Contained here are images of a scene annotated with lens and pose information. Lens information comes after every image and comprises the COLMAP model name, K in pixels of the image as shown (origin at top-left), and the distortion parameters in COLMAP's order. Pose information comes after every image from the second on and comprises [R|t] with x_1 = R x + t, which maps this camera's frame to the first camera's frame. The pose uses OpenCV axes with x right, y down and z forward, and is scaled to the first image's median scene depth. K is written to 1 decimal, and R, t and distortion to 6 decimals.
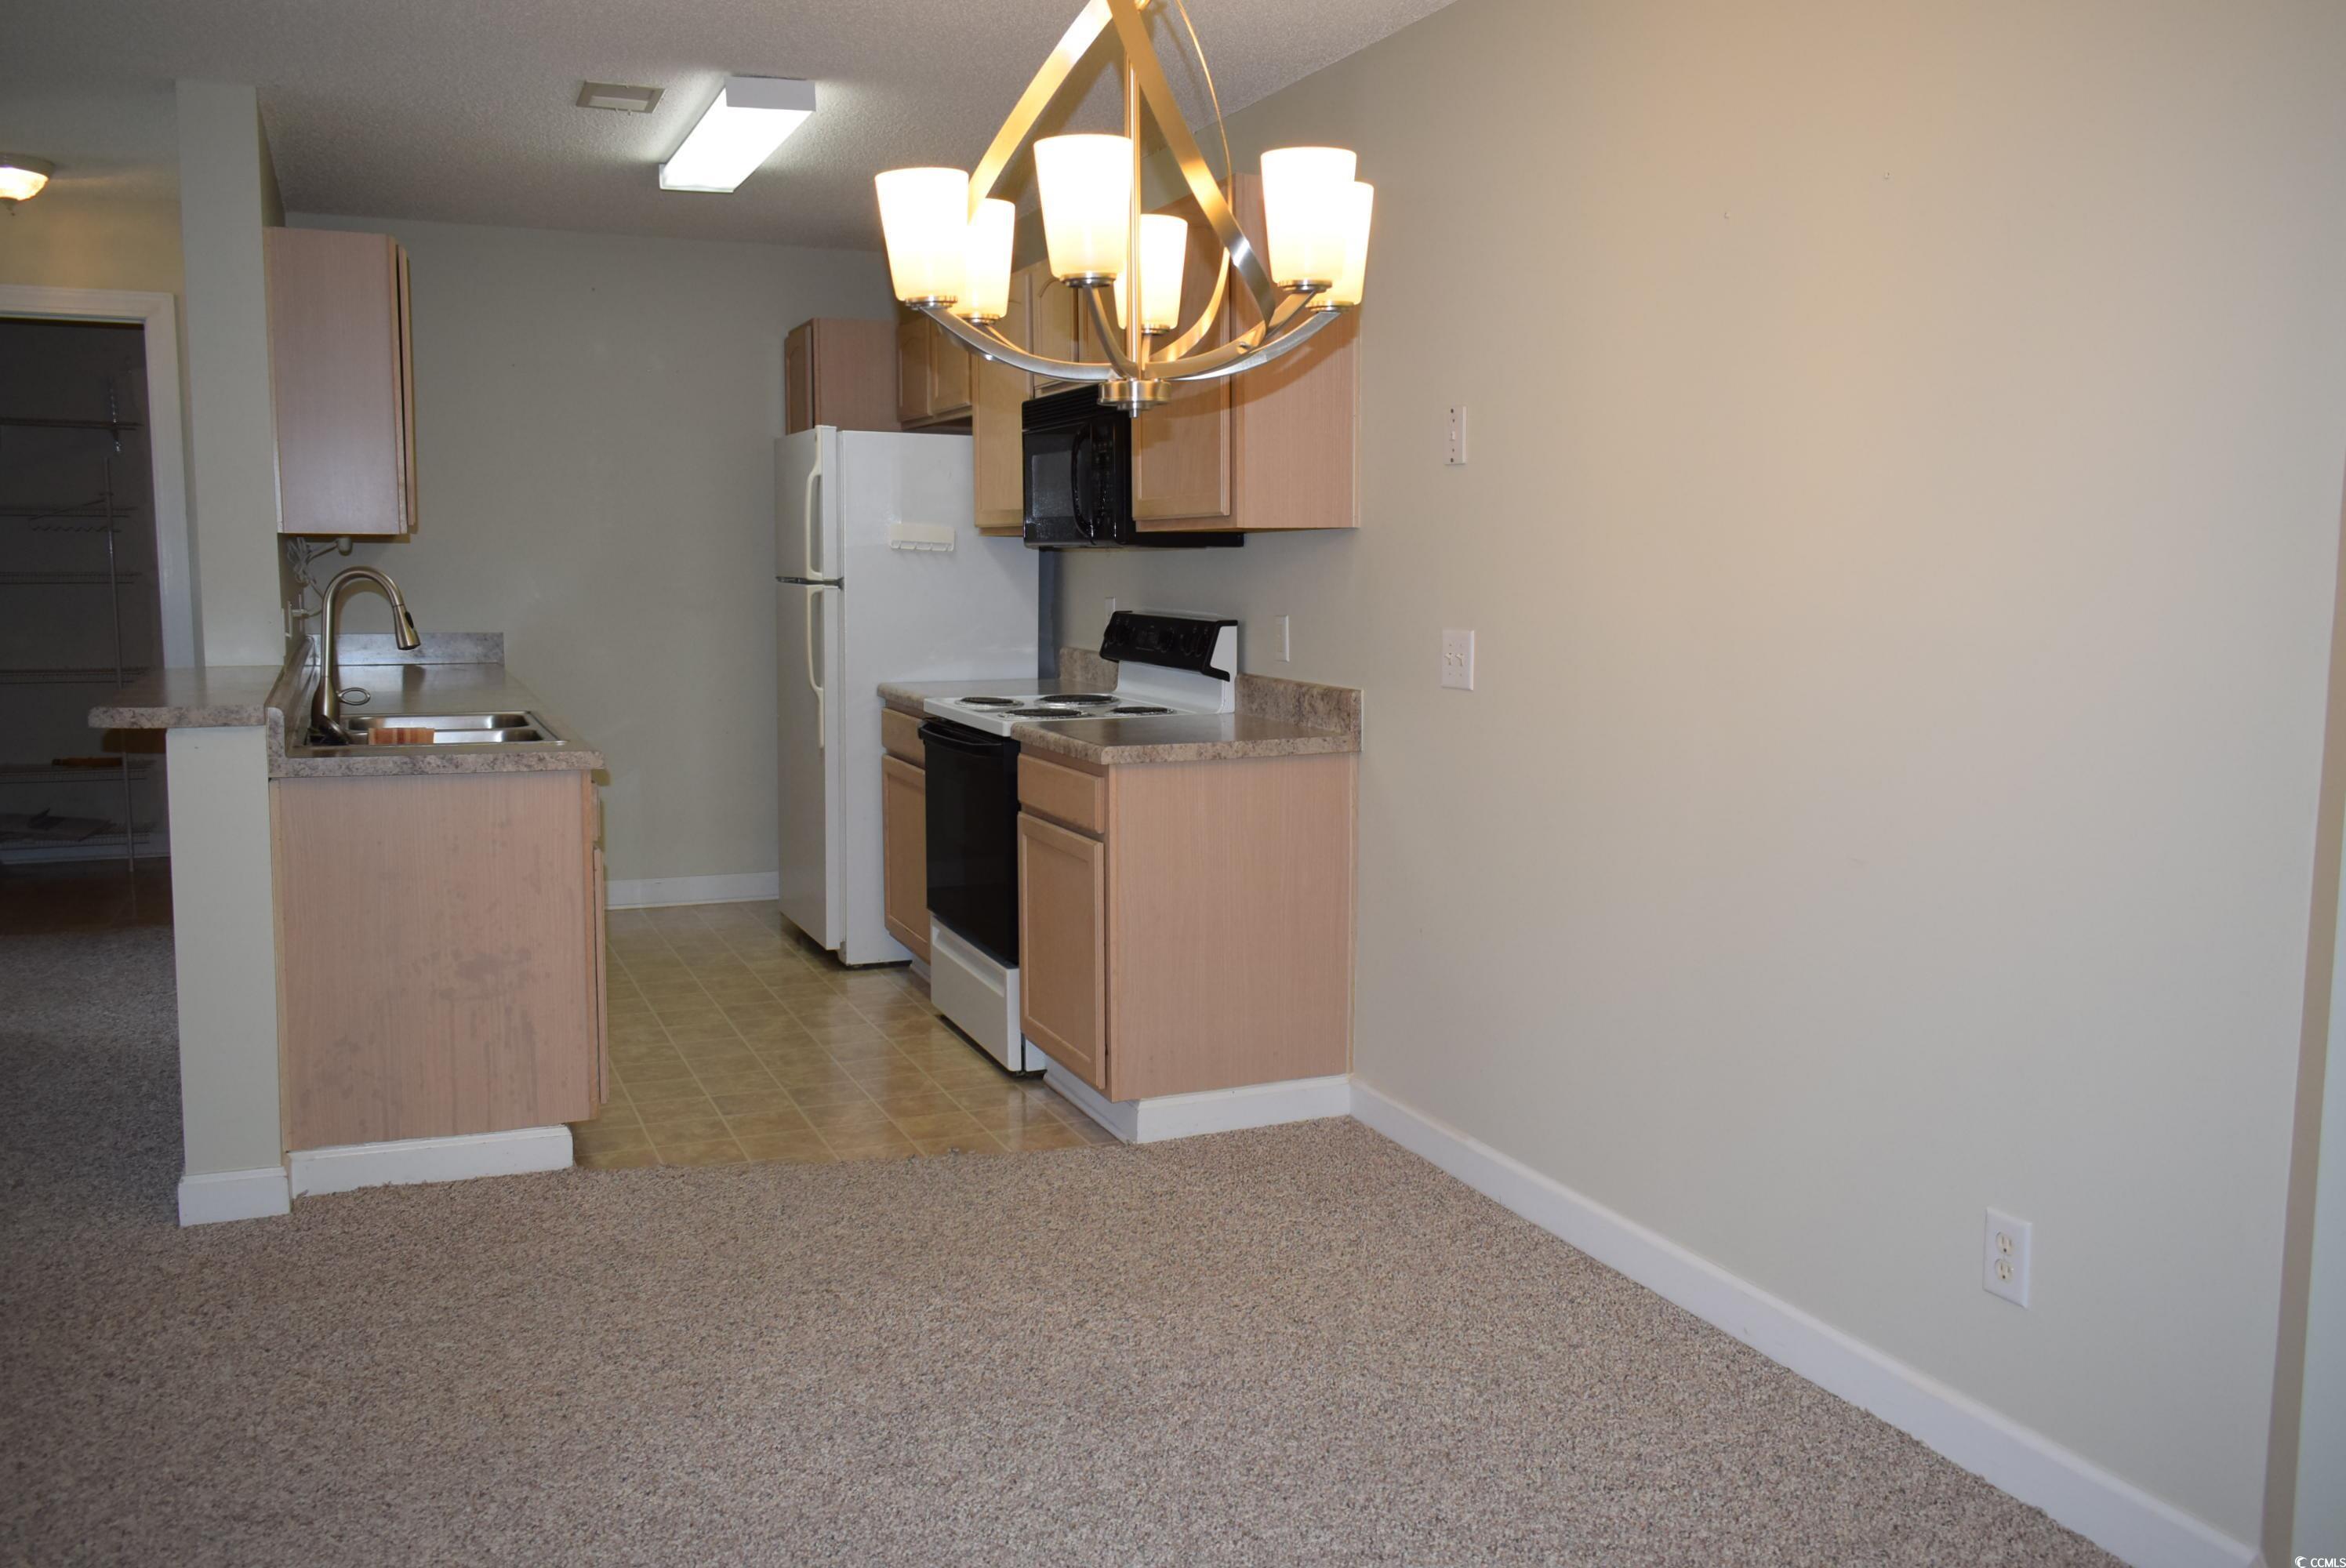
lens RADIAL K [[1921.3, 0, 1173.0], [0, 1921.3, 777.7], [0, 0, 1]] dist [0.014351, -0.001924]
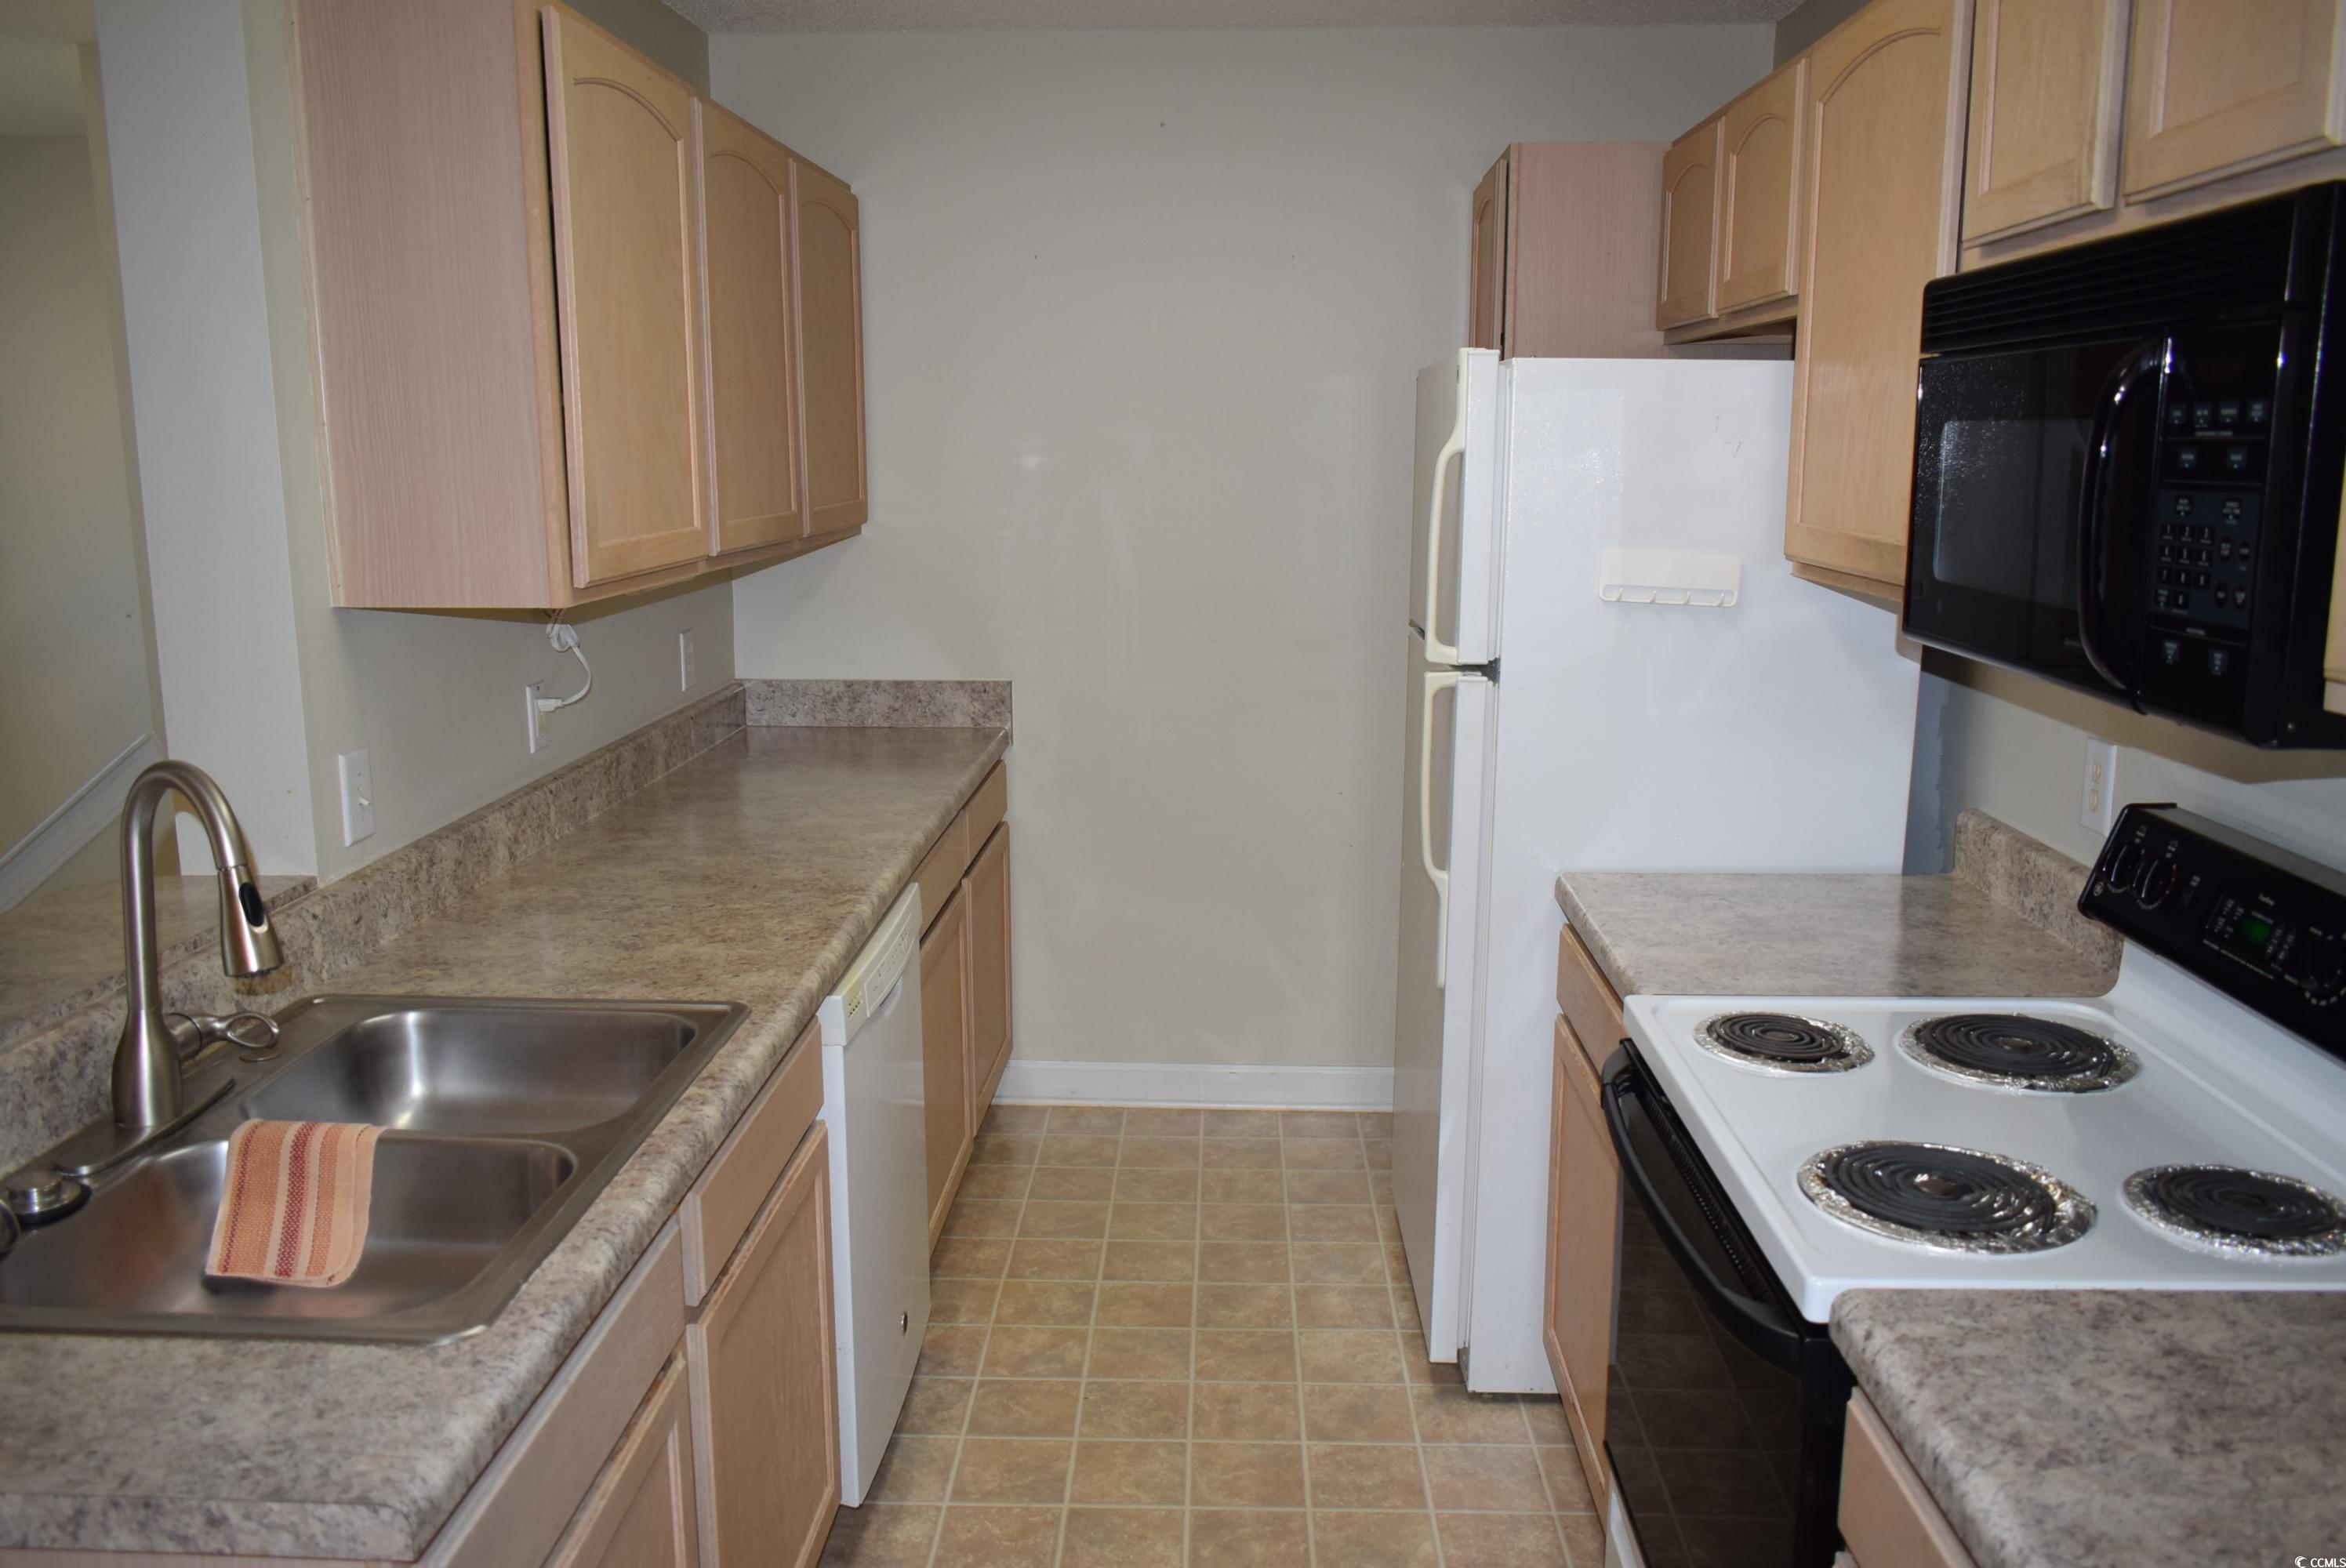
lens RADIAL K [[1805.0, 0, 1172.8], [0, 1805.0, 791.6], [0, 0, 1]] dist [-0.010174, 0.008500]
pose [[0.906375, 0.079030, -0.415015, -0.056509], [-0.047439, 0.995173, 0.085902, -0.114088], [0.419801, -0.058172, 0.905750, 0.584065]]
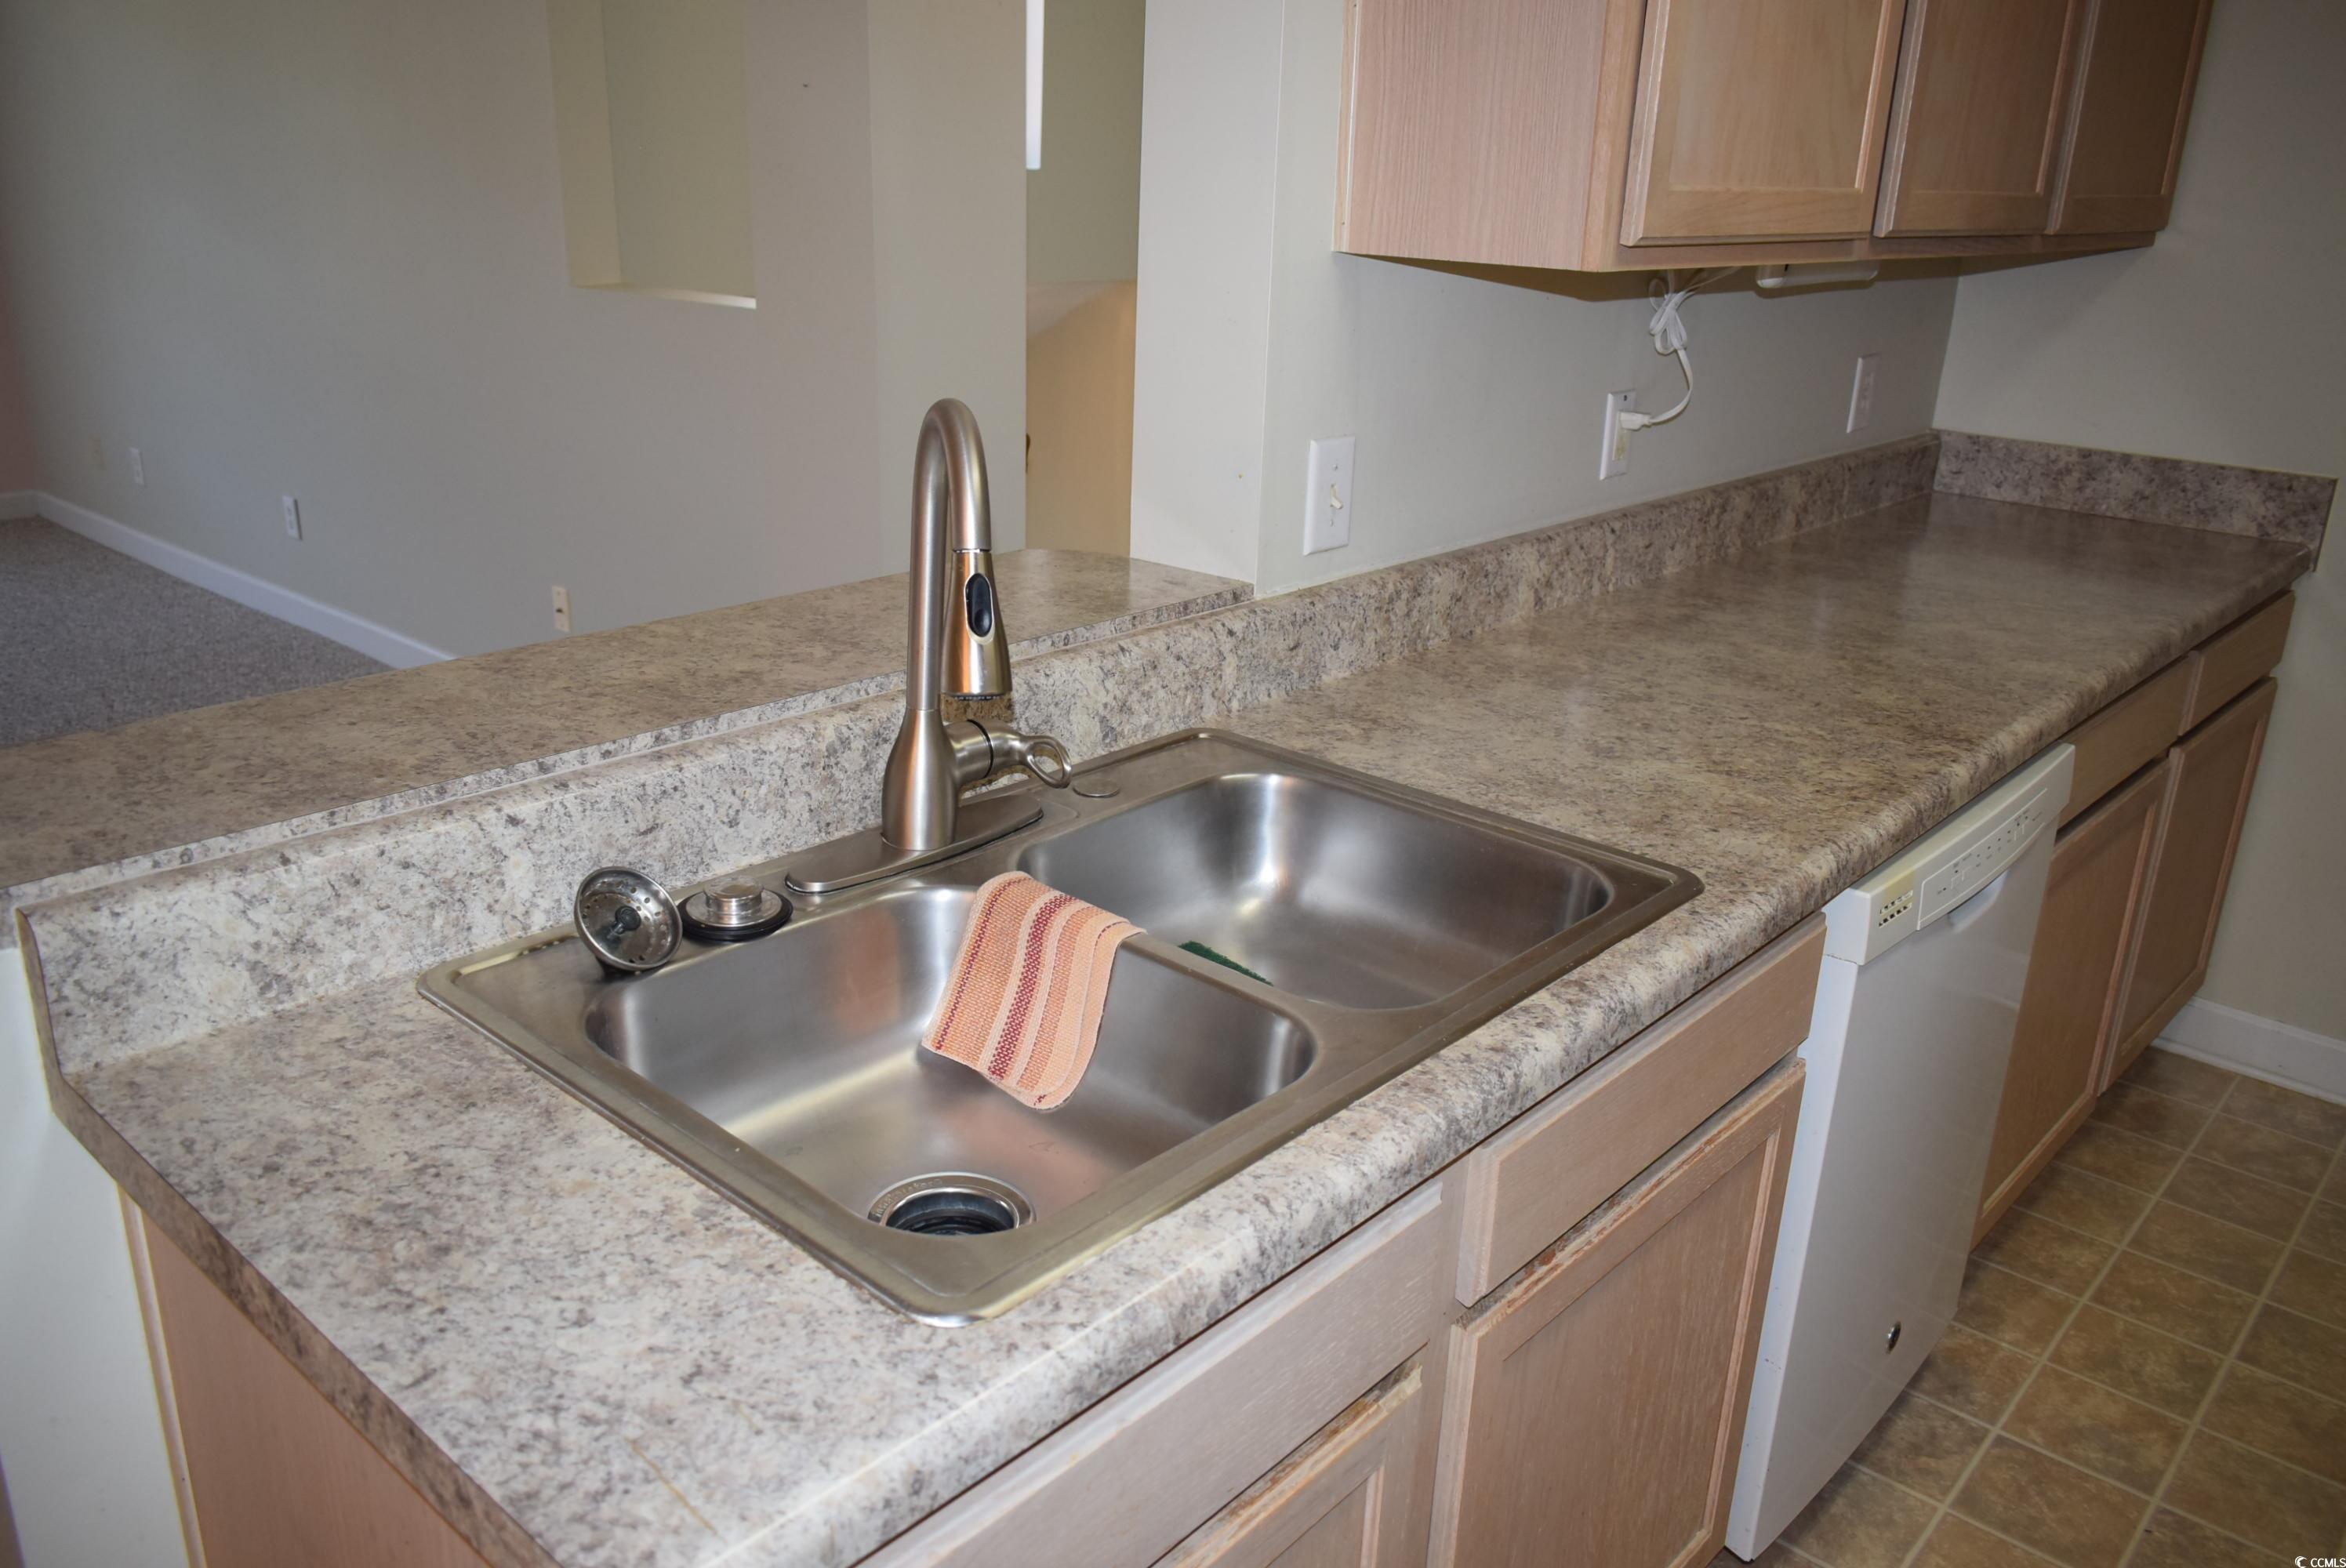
lens RADIAL K [[1805.0, 0, 1168.5], [0, 1805.0, 794.2], [0, 0, 1]] dist [-0.010174, 0.008500]
pose [[0.428104, 0.315912, -0.846715, -0.118140], [-0.138027, 0.948776, 0.284204, -0.105926], [0.893127, -0.004799, 0.449779, 0.722597]]
